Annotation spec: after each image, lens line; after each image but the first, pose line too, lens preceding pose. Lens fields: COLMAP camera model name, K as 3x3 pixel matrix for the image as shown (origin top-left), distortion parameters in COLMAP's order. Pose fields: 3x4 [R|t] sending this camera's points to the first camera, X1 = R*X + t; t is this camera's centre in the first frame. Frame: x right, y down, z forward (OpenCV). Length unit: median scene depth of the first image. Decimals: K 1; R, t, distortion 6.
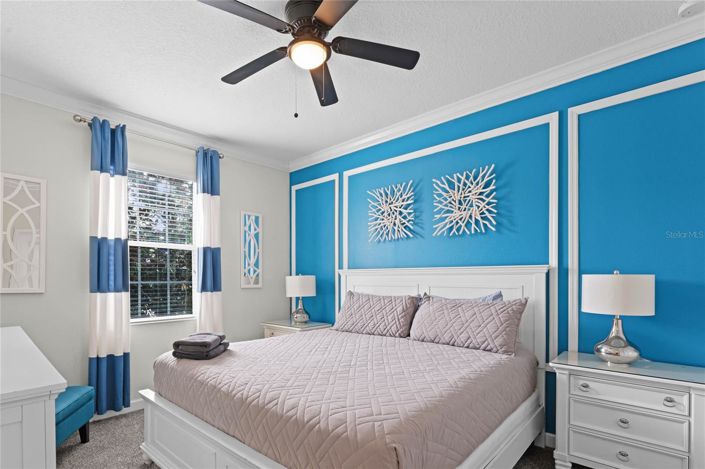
lens RADIAL K [[287.6, 0, 375.4], [0, 287.6, 283.3], [0, 0, 1]] dist [-0.003219, 0.000082]
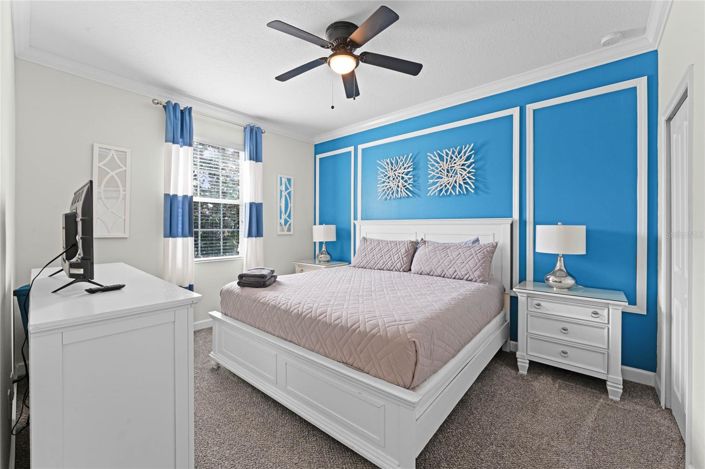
lens RADIAL K [[287.6, 0, 348.7], [0, 287.6, 231.8], [0, 0, 1]] dist [-0.003219, 0.000082]
pose [[0.998939, 0.003585, 0.045917, -0.239194], [-0.003348, 0.999981, -0.005246, 0.011341], [-0.045935, 0.005087, 0.998931, -0.331918]]
